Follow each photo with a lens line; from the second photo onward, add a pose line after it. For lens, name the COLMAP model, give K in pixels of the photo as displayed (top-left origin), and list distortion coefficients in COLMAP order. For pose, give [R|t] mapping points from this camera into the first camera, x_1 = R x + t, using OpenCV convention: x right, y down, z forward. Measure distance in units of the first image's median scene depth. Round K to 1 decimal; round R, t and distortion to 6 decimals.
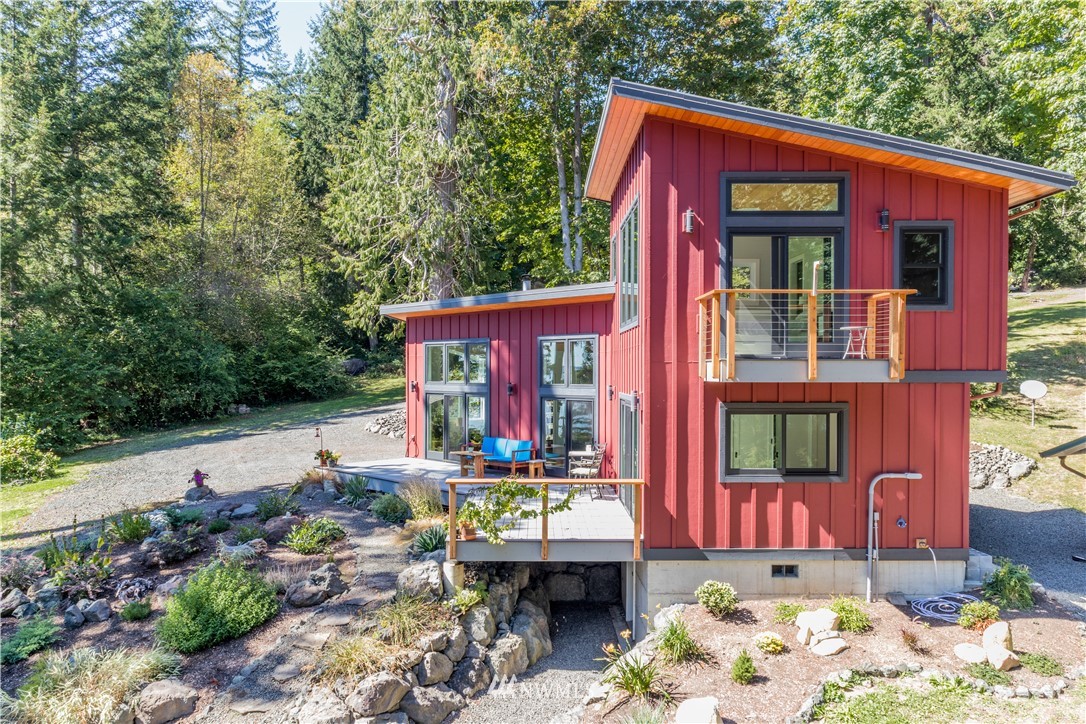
lens RADIAL K [[753.2, 0, 541.3], [0, 753.2, 376.8], [0, 0, 1]] dist [0.005111, 0.004267]
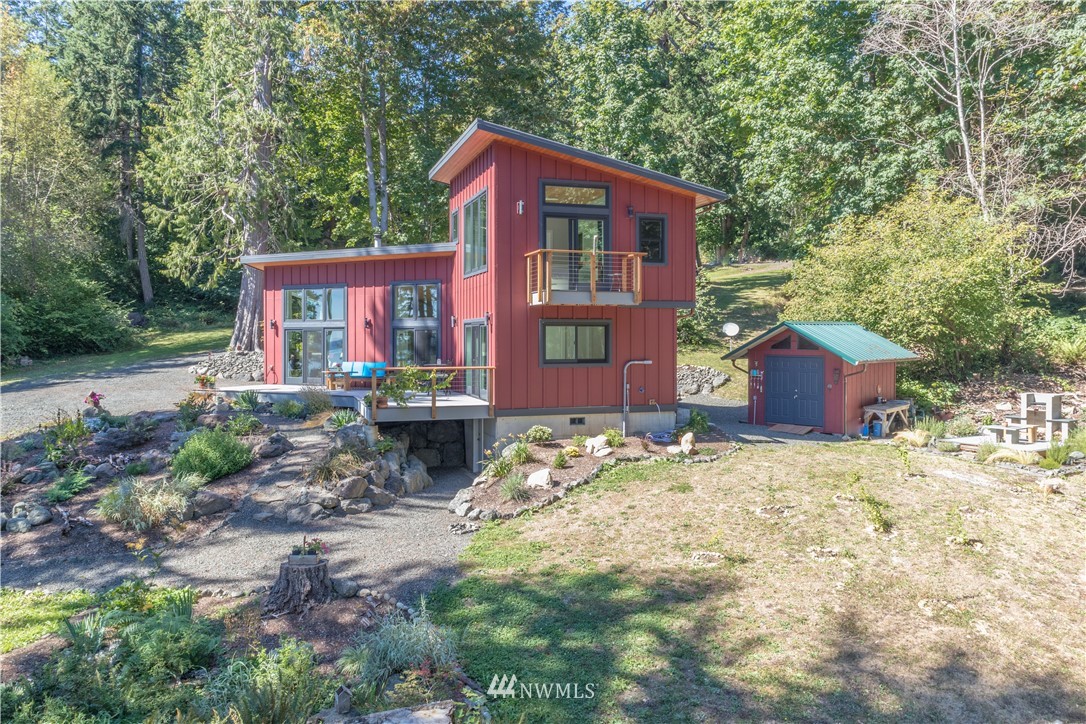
lens RADIAL K [[999.6, 0, 542.7], [0, 999.6, 362.5], [0, 0, 1]] dist [0.019124, 0.000000]
pose [[0.945823, -0.006866, 0.324611, -0.362476], [0.008878, 0.999949, -0.004718, 0.109680], [-0.324562, 0.007344, 0.945836, -0.827897]]
